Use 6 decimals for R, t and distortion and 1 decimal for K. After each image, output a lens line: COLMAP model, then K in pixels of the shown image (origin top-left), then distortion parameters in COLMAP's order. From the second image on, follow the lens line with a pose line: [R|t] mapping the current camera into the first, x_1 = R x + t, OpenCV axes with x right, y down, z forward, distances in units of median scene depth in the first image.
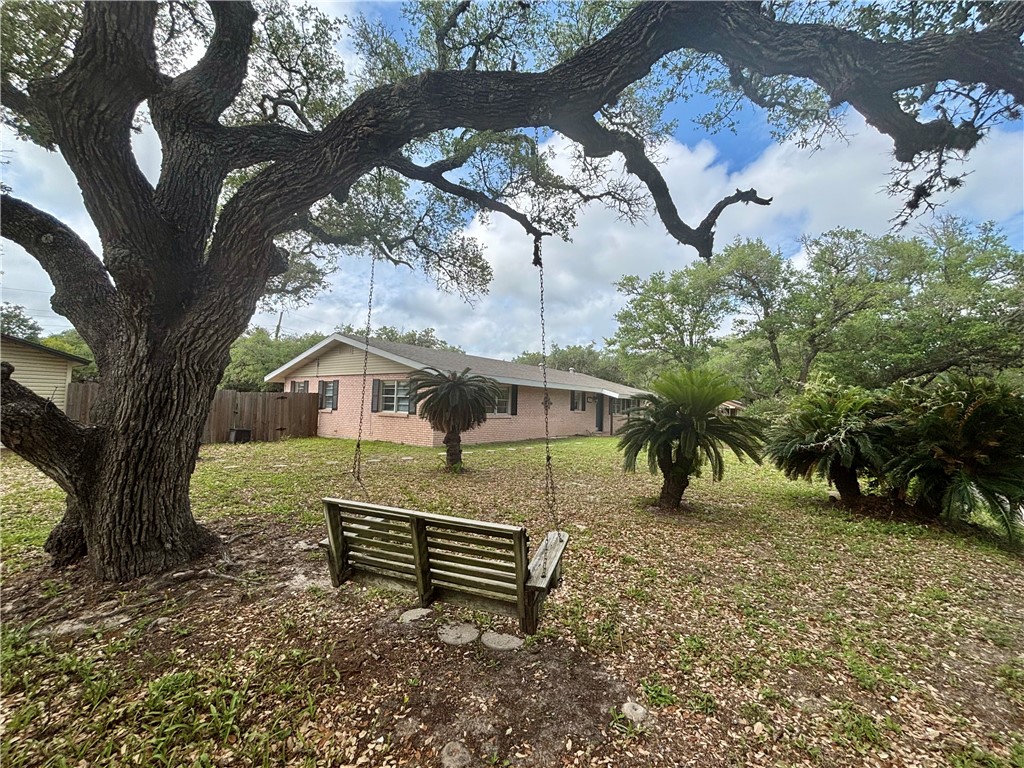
lens RADIAL K [[411.8, 0, 509.1], [0, 411.8, 382.3], [0, 0, 1]] dist [0.002550, -0.000039]
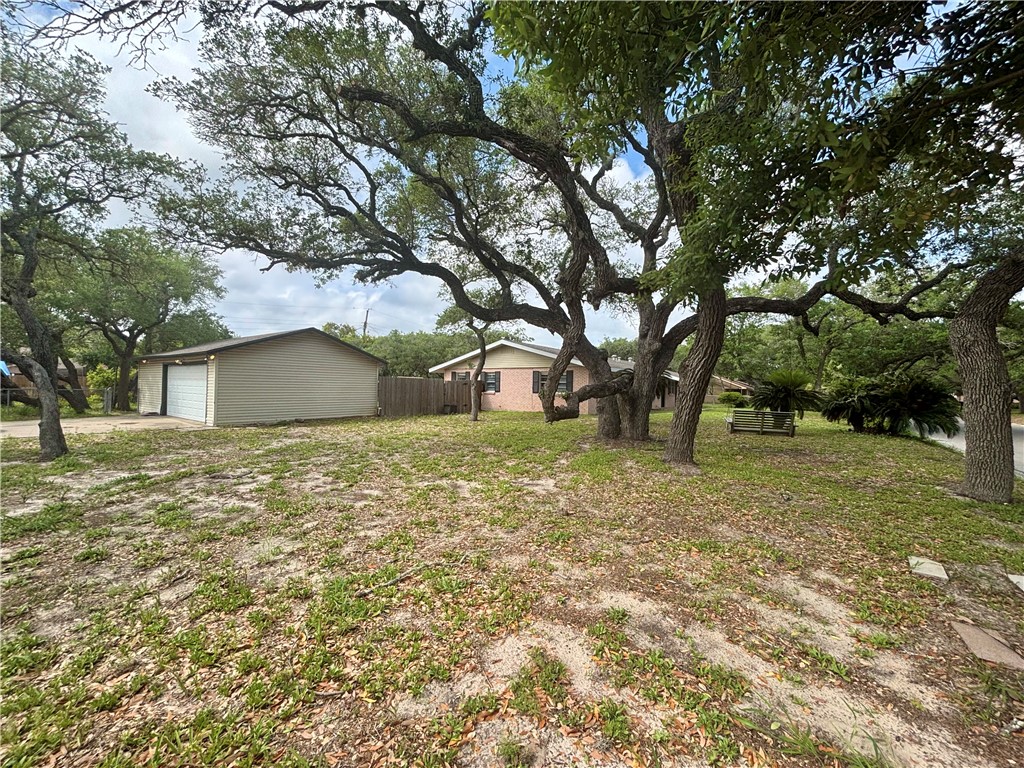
lens RADIAL K [[411.8, 0, 515.6], [0, 411.8, 383.9], [0, 0, 1]] dist [0.002550, -0.000039]
pose [[0.999801, -0.009312, 0.017642, -0.945982], [0.008555, 0.999061, 0.042480, -0.053925], [-0.018021, -0.042320, 0.998942, -1.049624]]
